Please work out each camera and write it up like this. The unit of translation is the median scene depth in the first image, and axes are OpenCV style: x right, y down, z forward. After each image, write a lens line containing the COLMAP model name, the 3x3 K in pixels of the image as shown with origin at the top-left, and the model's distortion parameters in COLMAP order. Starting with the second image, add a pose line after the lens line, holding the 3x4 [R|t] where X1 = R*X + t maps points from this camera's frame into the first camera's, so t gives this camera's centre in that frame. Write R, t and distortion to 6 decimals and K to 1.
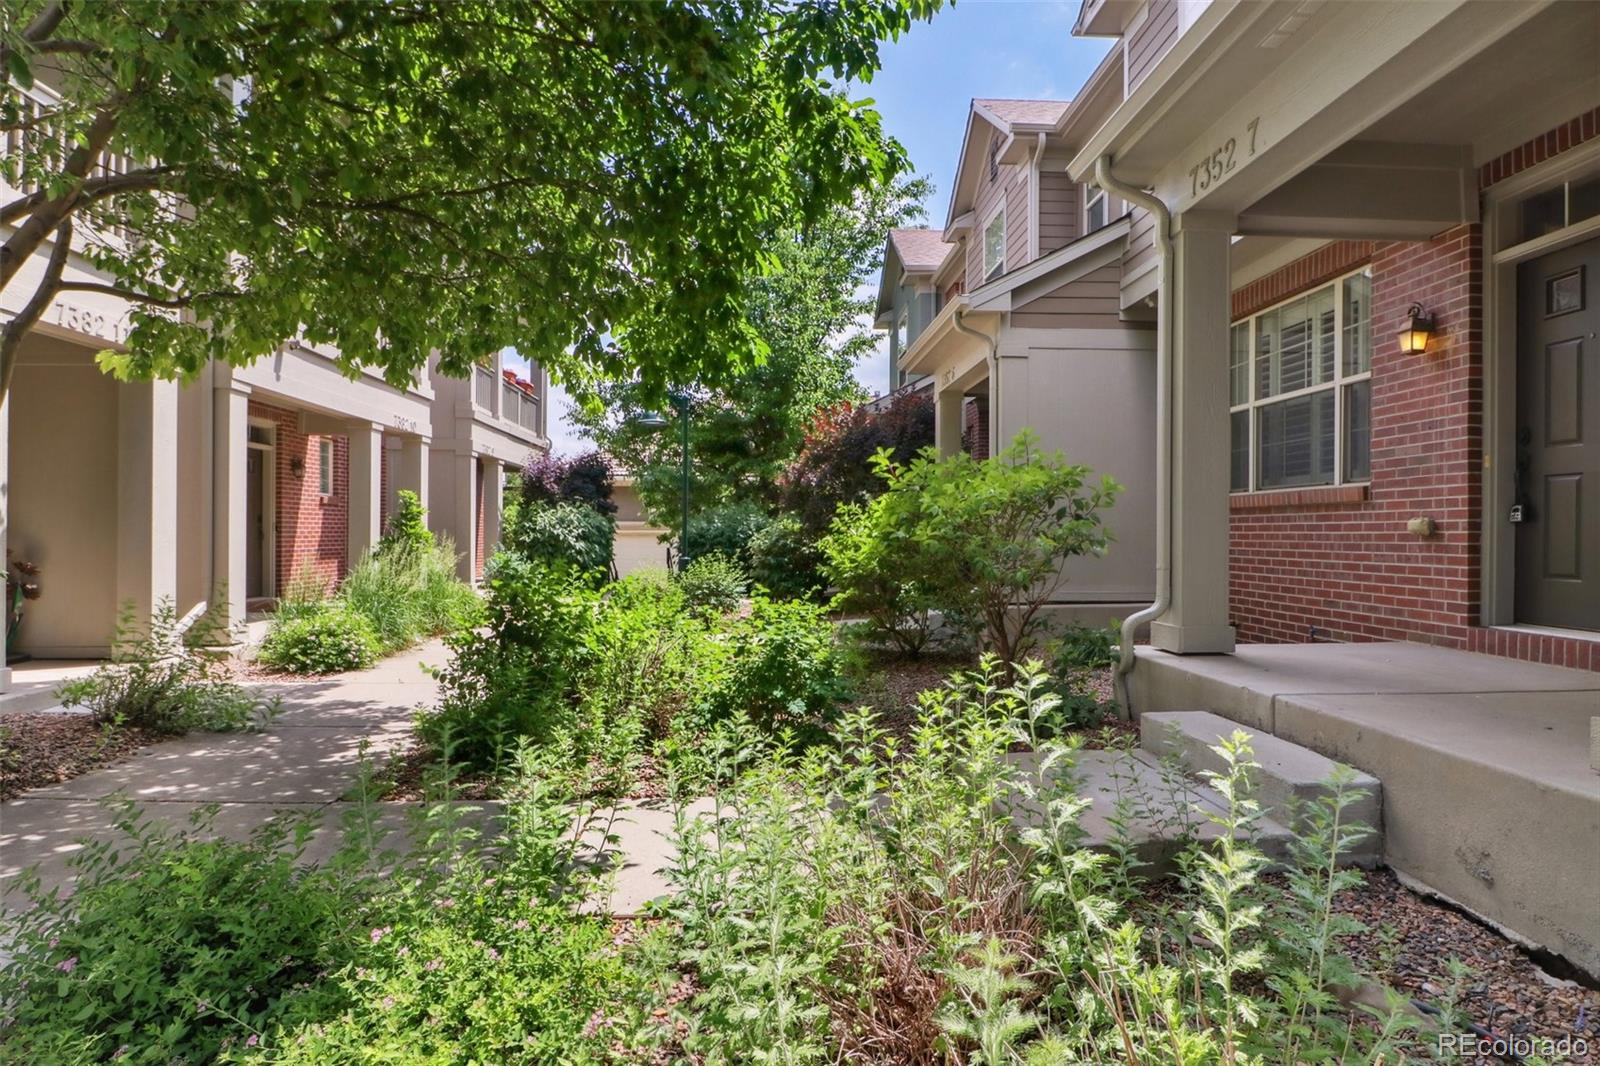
lens RADIAL K [[867.1, 0, 803.4], [0, 867.1, 522.5], [0, 0, 1]] dist [-0.003251, -0.002078]
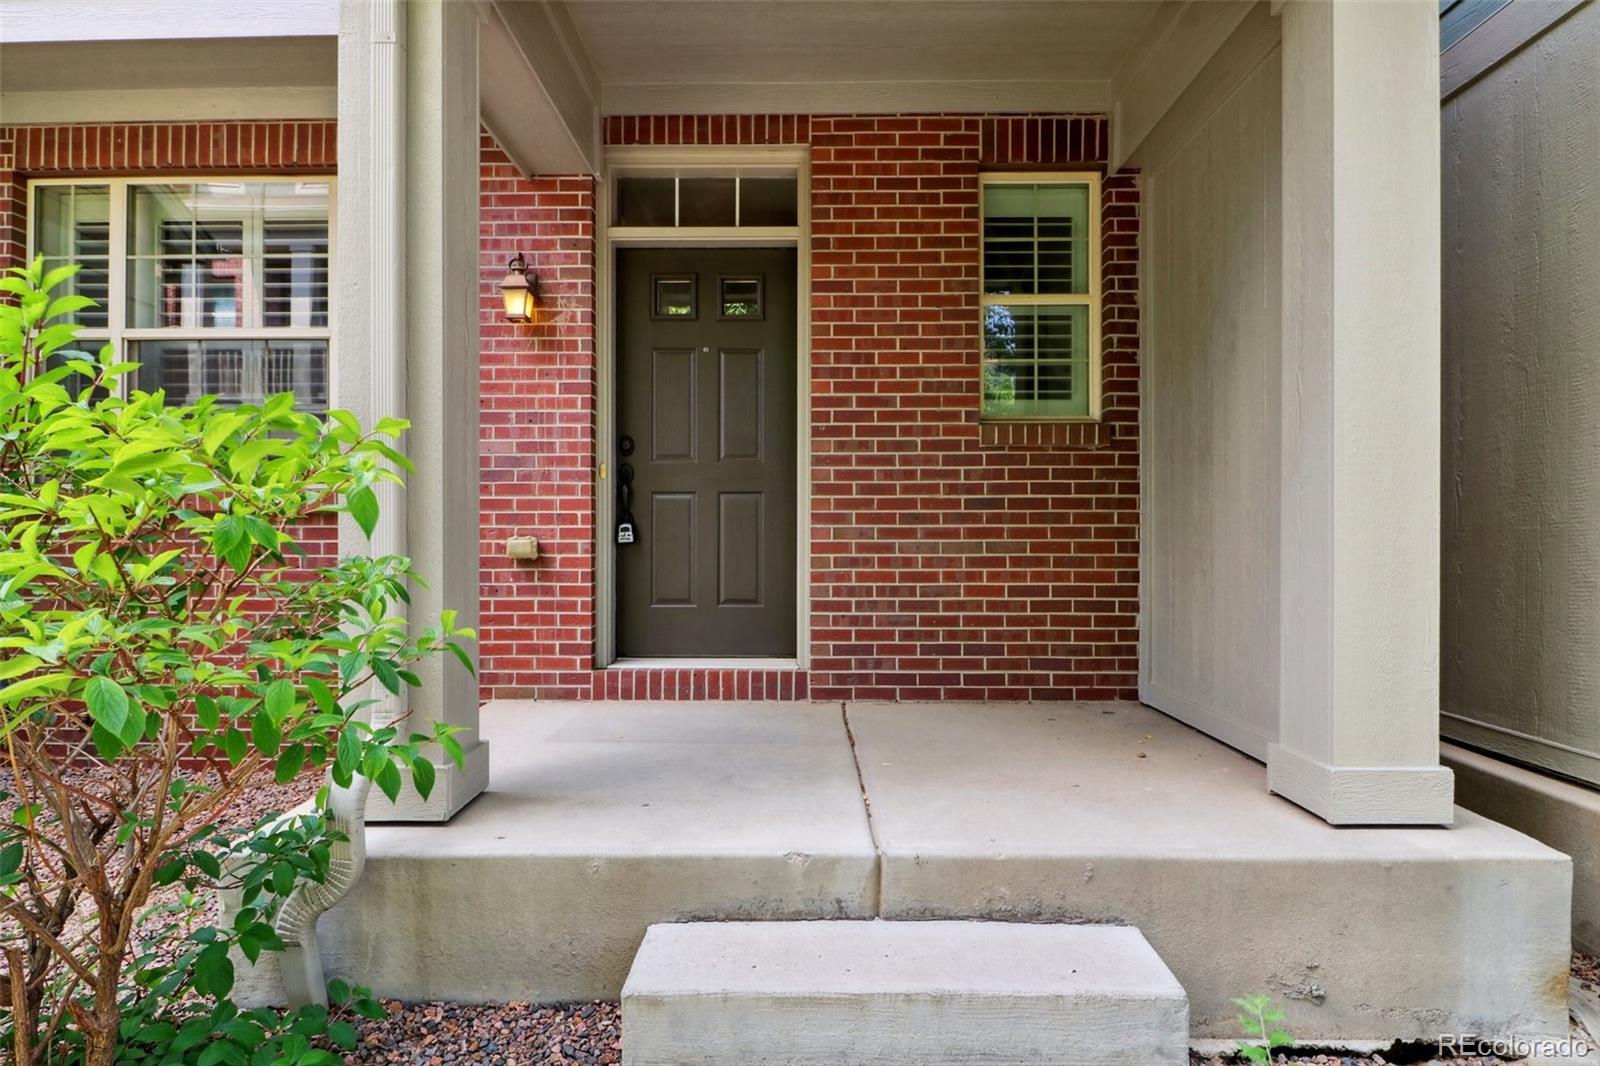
lens RADIAL K [[845.0, 0, 797.8], [0, 845.0, 541.8], [0, 0, 1]] dist [0.003188, -0.000193]
pose [[0.065893, -0.003057, 0.997822, -0.017393], [-0.006289, 0.999974, 0.003479, -0.005652], [-0.997807, -0.006504, 0.065872, 0.742662]]
